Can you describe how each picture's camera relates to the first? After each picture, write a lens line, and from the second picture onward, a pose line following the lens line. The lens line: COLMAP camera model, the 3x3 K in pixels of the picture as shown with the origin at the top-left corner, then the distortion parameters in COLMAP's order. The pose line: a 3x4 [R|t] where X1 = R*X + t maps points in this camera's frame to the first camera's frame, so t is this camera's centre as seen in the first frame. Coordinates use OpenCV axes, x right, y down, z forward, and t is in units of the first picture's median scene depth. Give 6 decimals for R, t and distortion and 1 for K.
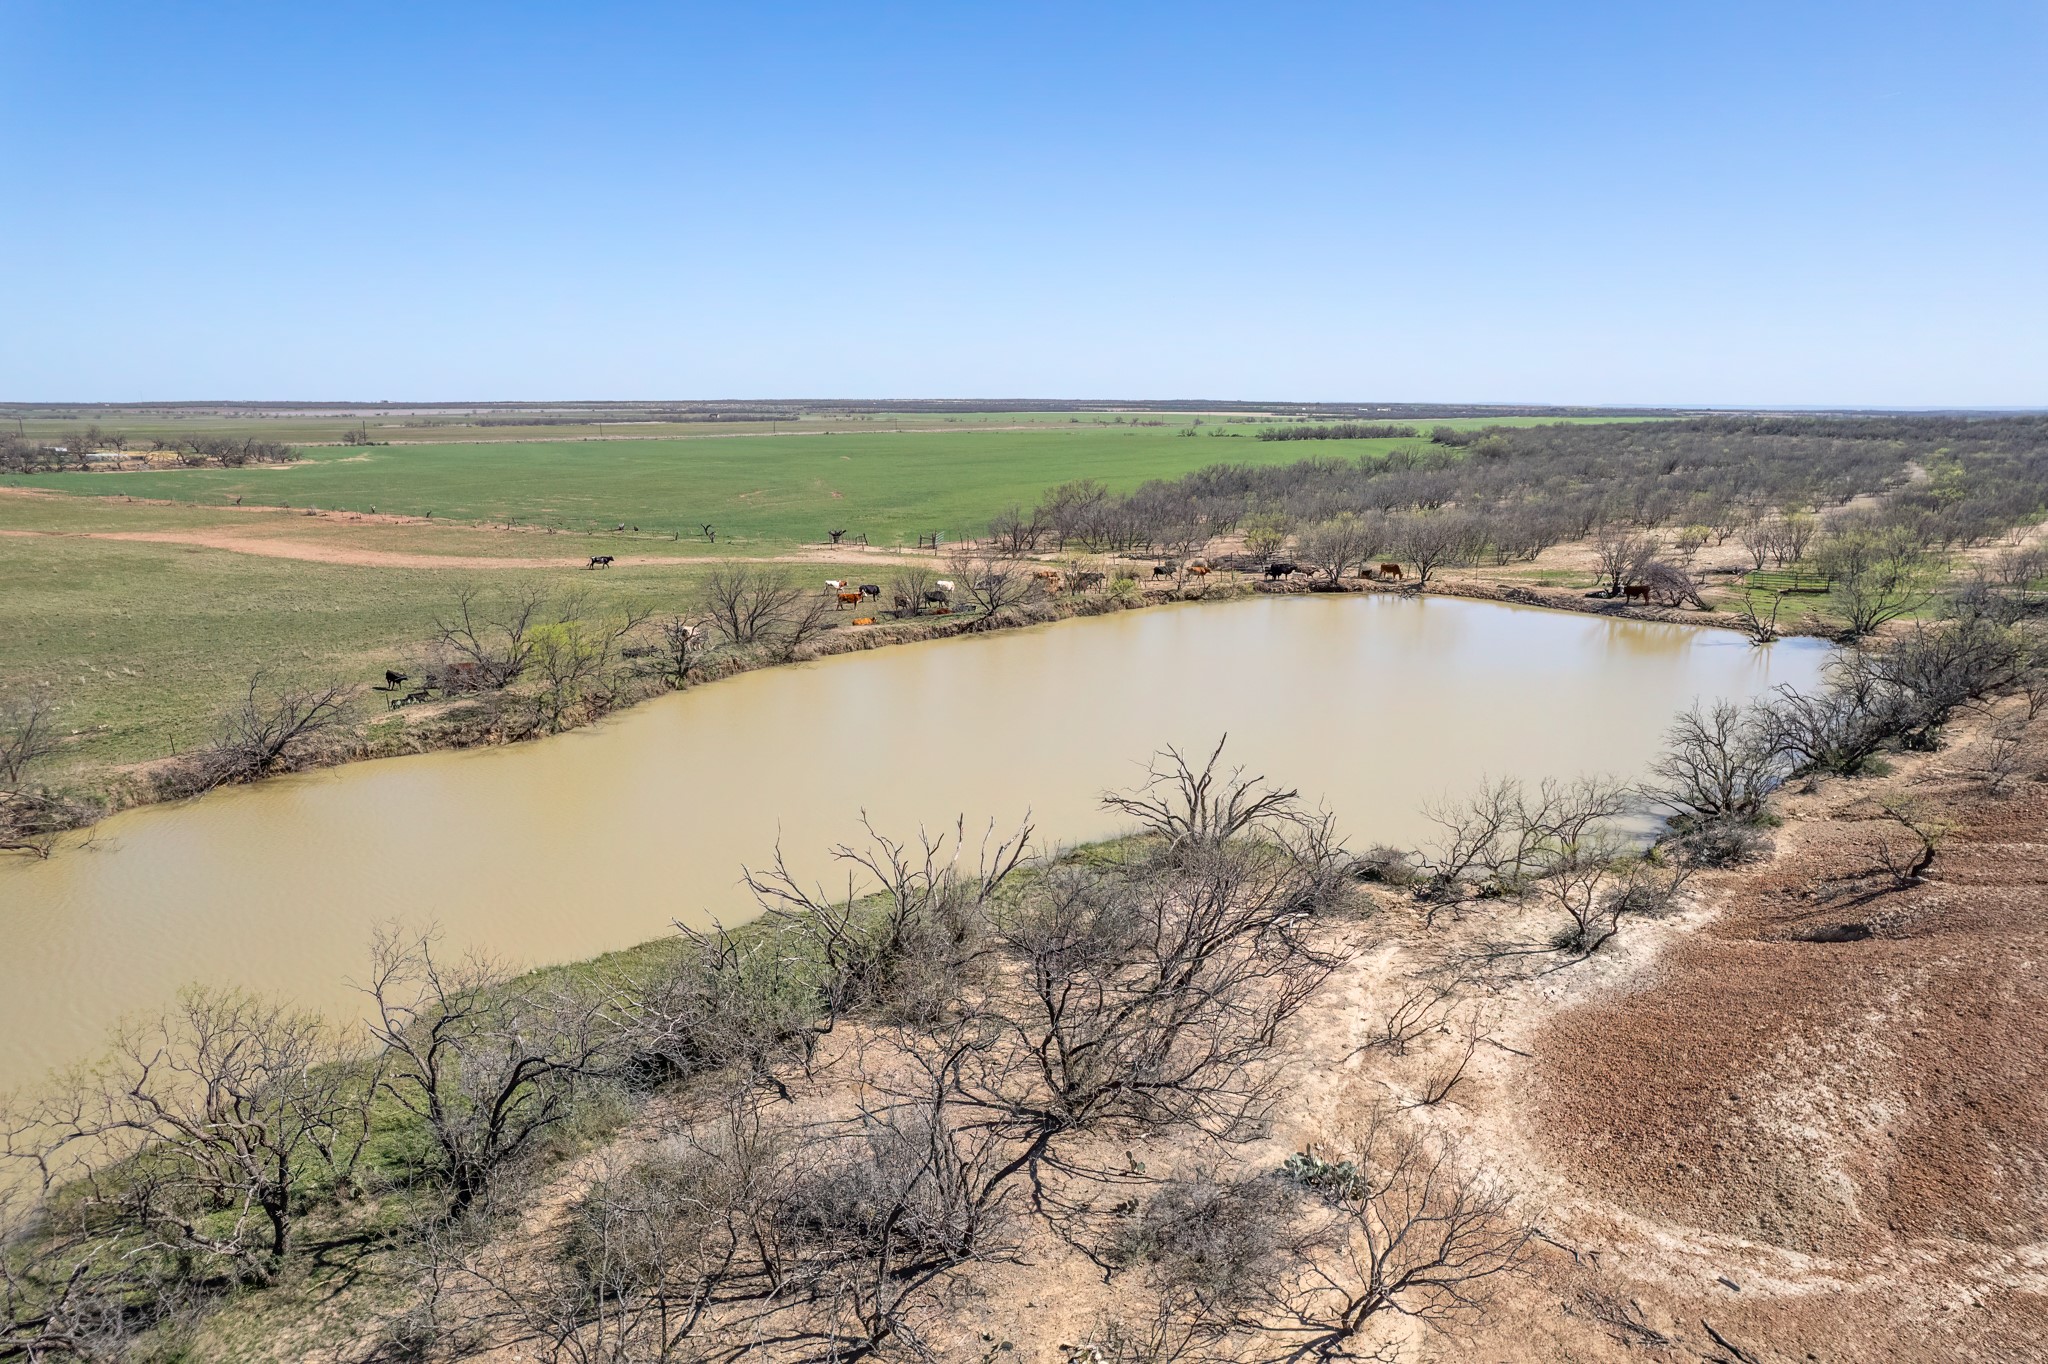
lens RADIAL K [[1305.1, 0, 1030.0], [0, 1305.1, 687.8], [0, 0, 1]] dist [-0.072112, 0.061817]
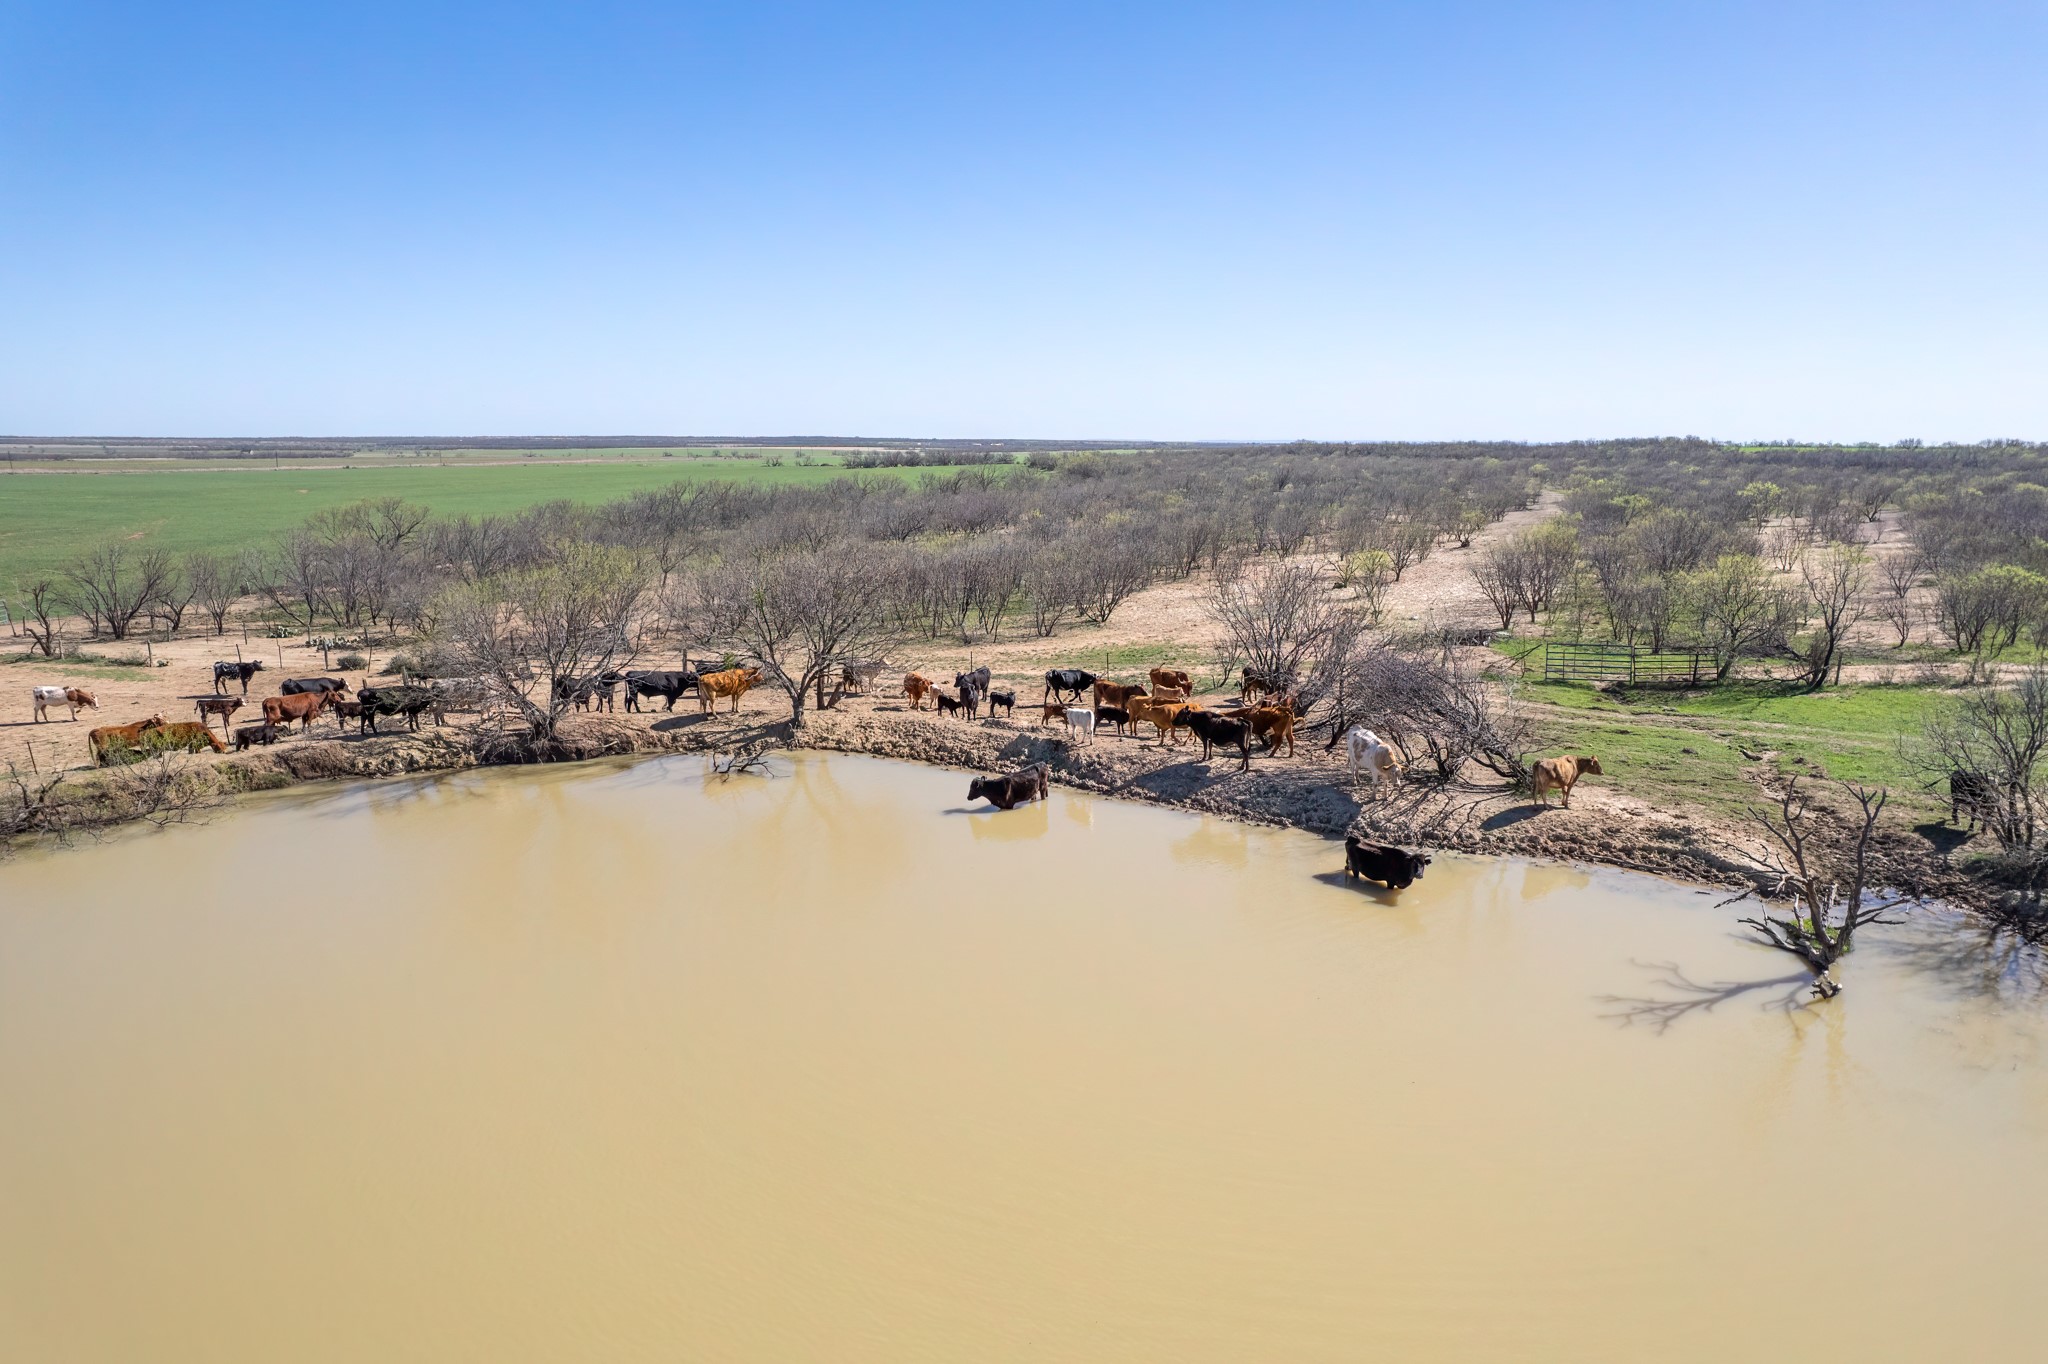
lens RADIAL K [[1305.1, 0, 1030.0], [0, 1305.1, 687.8], [0, 0, 1]] dist [-0.072112, 0.061817]
pose [[0.960269, -0.049299, 0.274686, 0.265575], [0.057070, 0.998162, -0.020367, -0.078762], [-0.273178, 0.035234, 0.961318, 0.618411]]
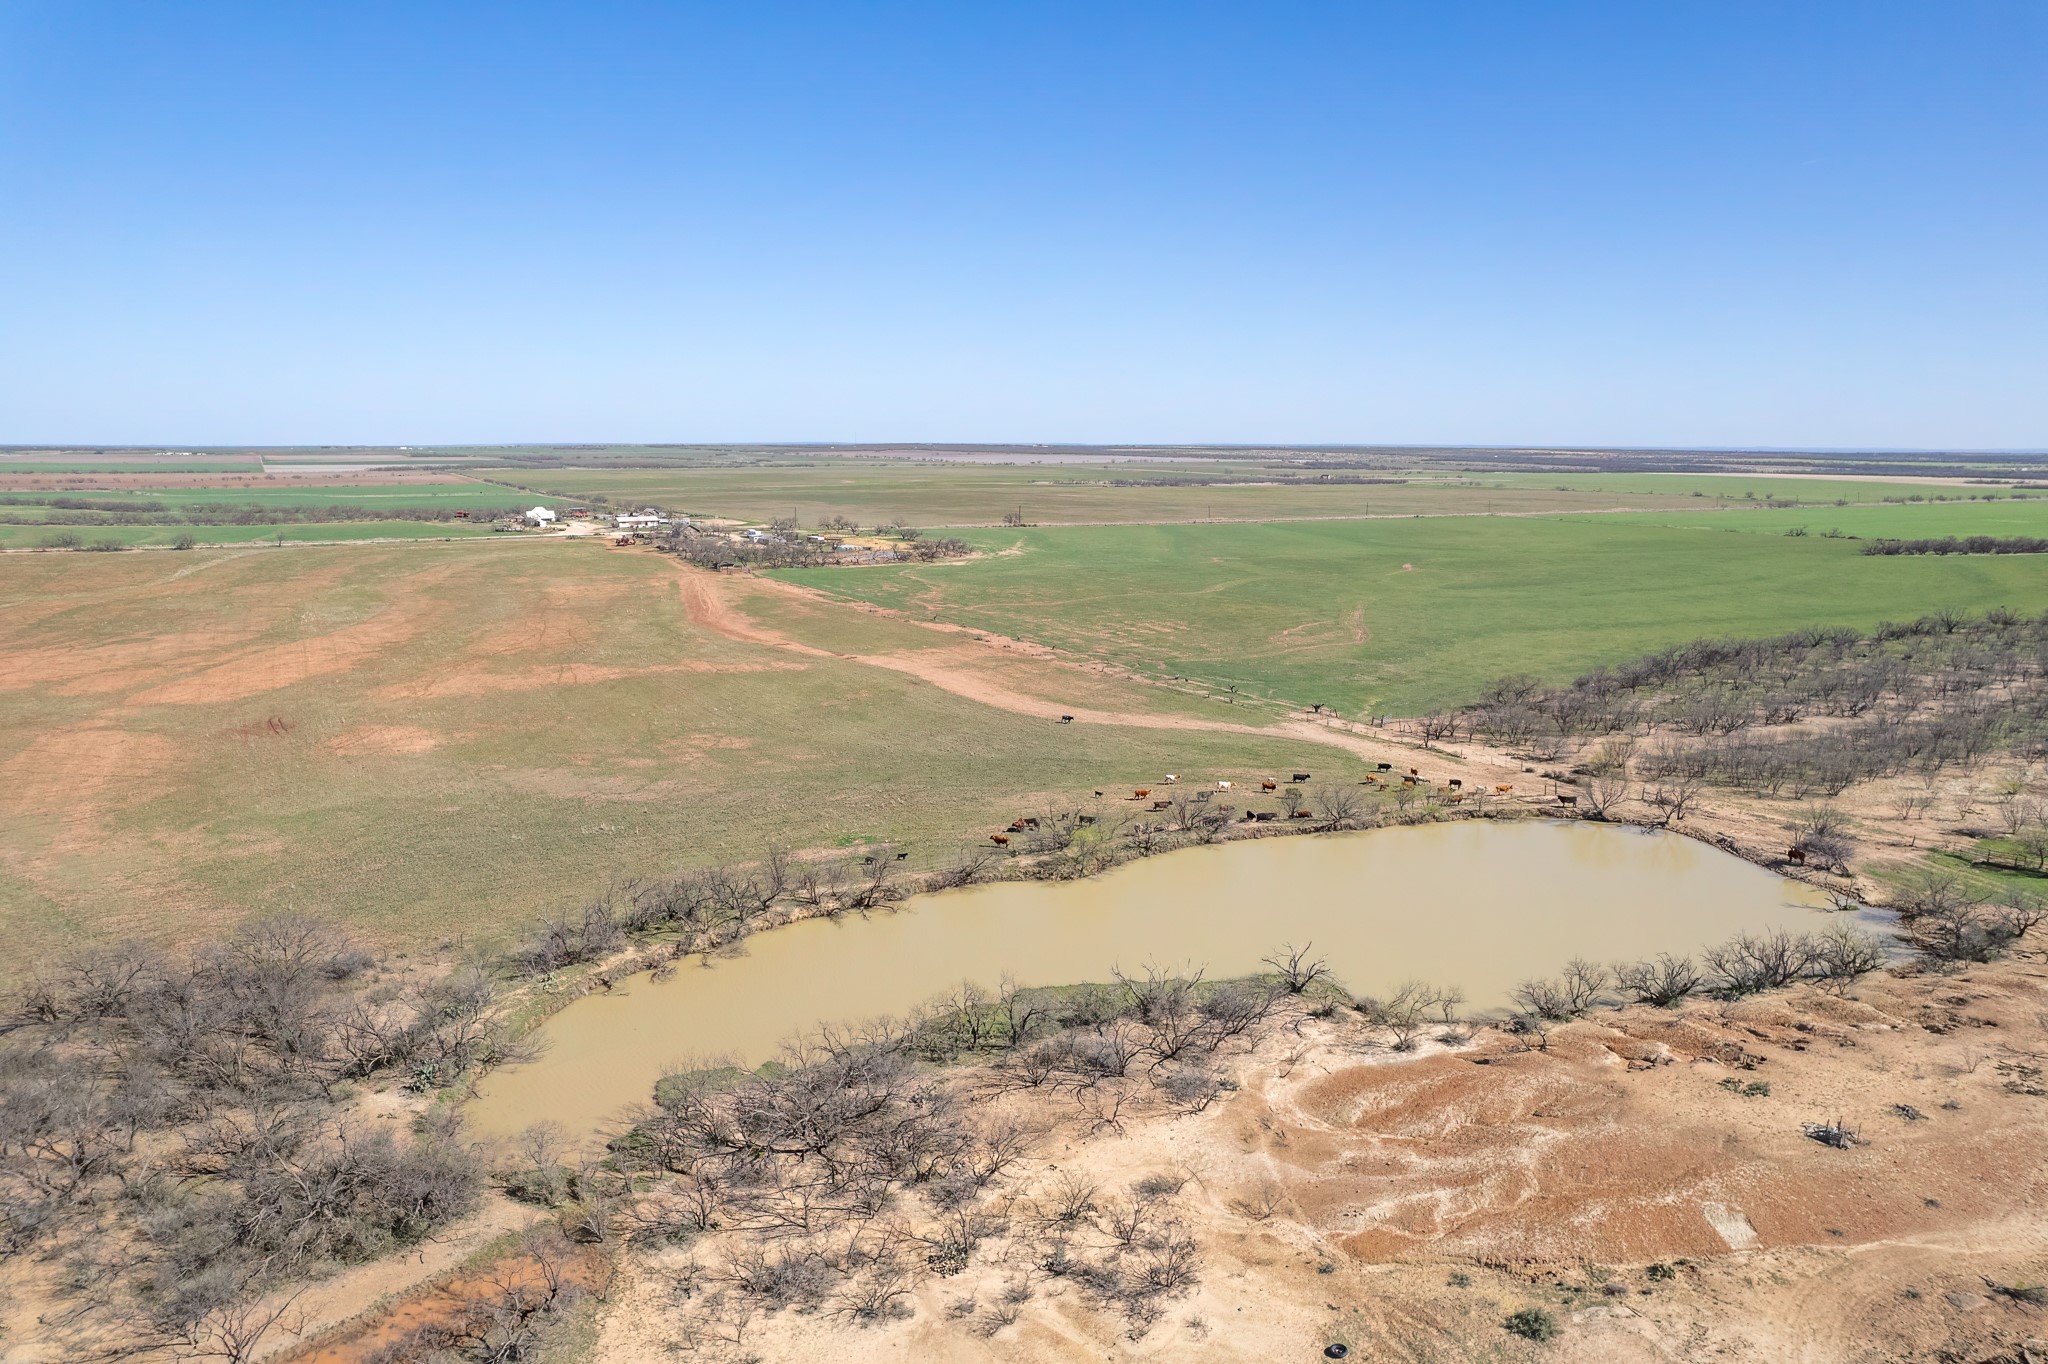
lens RADIAL K [[1305.1, 0, 1030.0], [0, 1305.1, 687.8], [0, 0, 1]] dist [-0.072112, 0.061817]
pose [[0.894394, 0.085820, -0.438969, 0.285176], [-0.098210, 0.995150, -0.005547, -0.151751], [0.436364, 0.048073, 0.898485, -0.594643]]
